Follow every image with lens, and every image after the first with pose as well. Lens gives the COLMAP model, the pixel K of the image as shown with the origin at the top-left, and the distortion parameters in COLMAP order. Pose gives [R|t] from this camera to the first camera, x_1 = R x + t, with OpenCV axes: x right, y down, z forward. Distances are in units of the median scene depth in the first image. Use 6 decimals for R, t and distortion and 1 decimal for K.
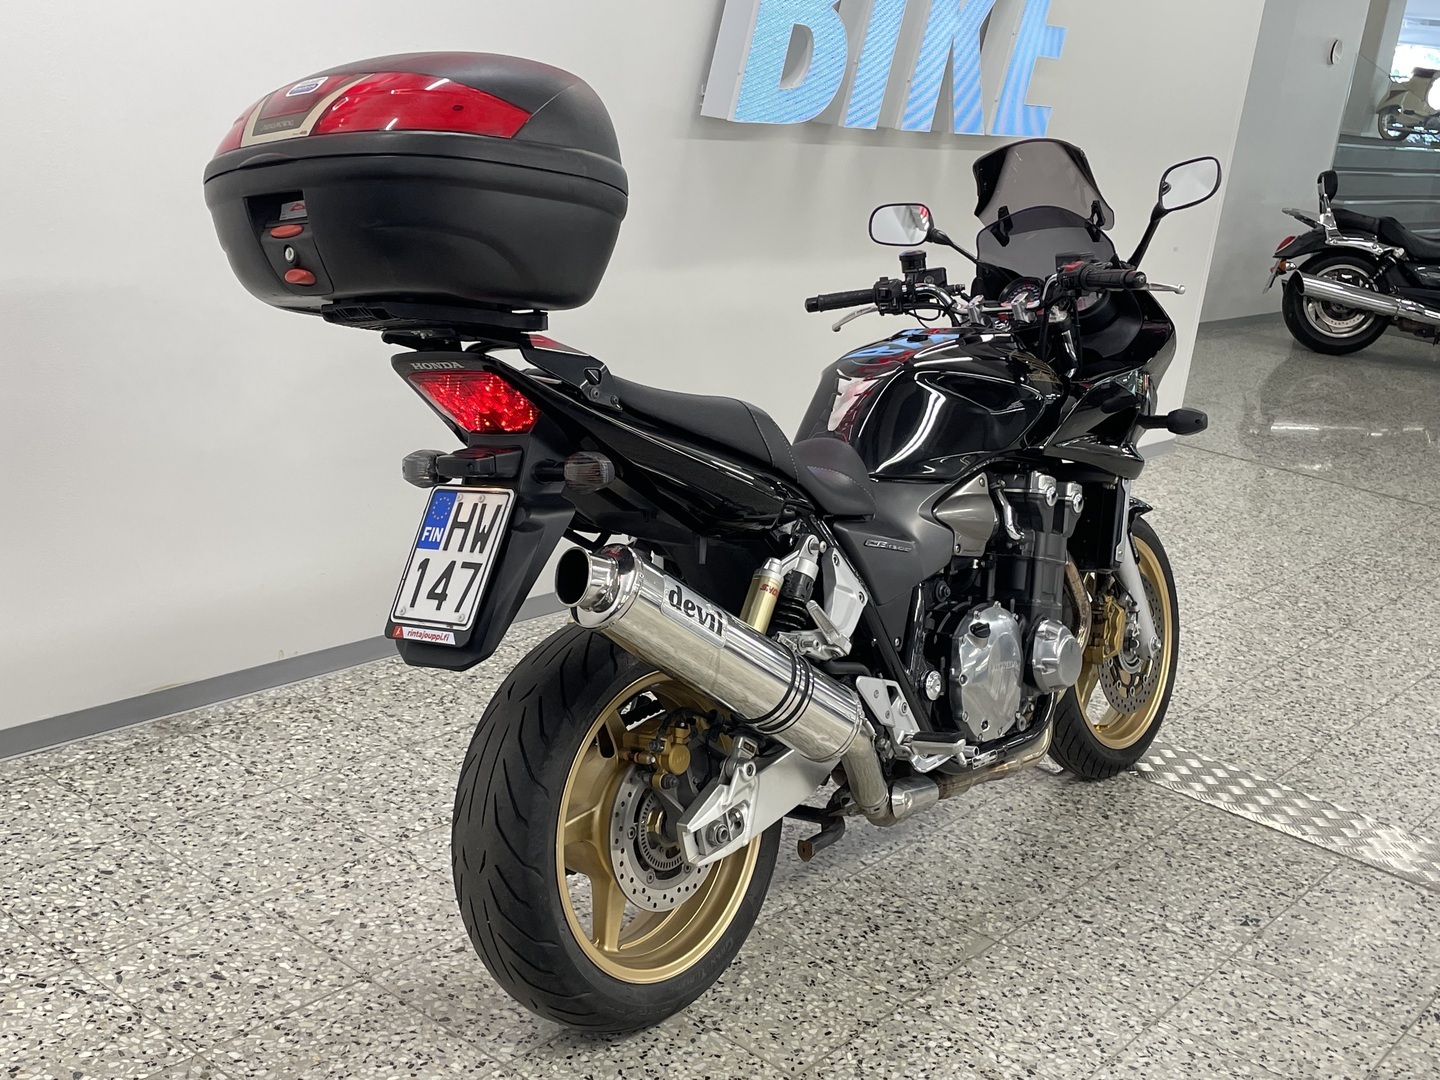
lens RADIAL K [[1674.7, 0, 720.0], [0, 1674.7, 540.0], [0, 0, 1]] dist [0.117777, -0.092033]
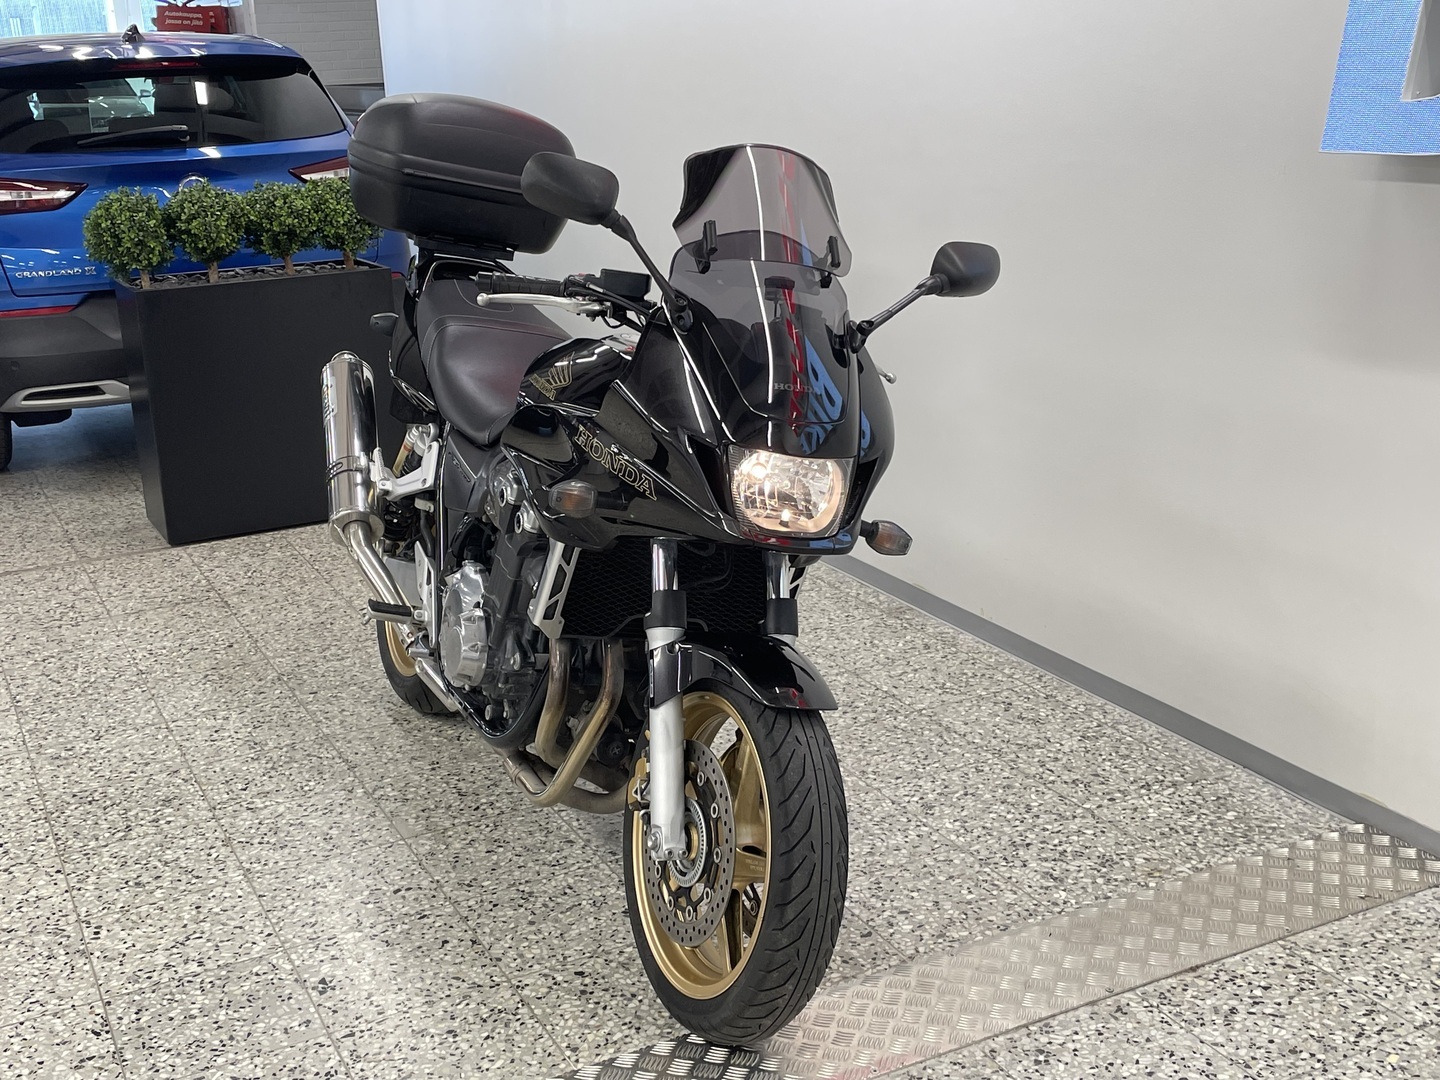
lens RADIAL K [[1674.7, 0, 720.0], [0, 1674.7, 540.0], [0, 0, 1]] dist [0.117777, -0.092033]
pose [[-0.412171, 0.157616, -0.897370, 1.017949], [-0.264002, 0.922009, 0.283202, -0.311337], [0.872020, 0.353635, -0.338414, 1.435837]]
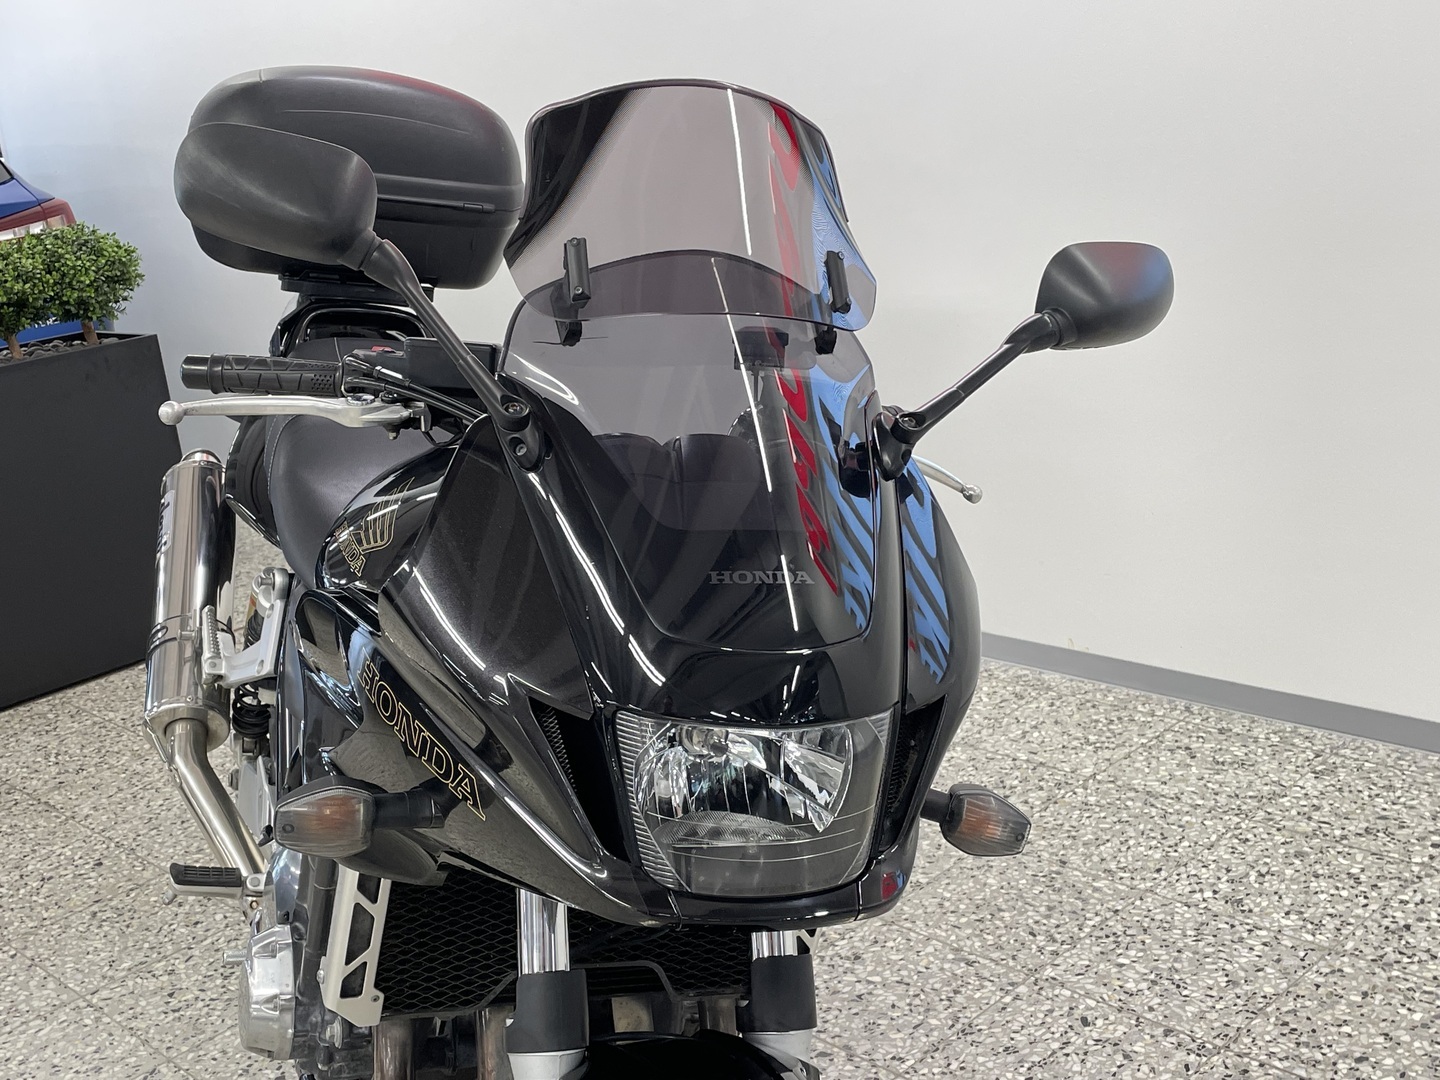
lens RADIAL K [[1720.1, 0, 720.0], [0, 1720.1, 540.0], [0, 0, 1]] dist [0.081825, 0.004244]
pose [[-0.473731, 0.179999, -0.862078, 0.636782], [-0.190581, 0.934741, 0.299898, -0.286266], [0.859801, 0.306367, -0.408512, 1.327406]]
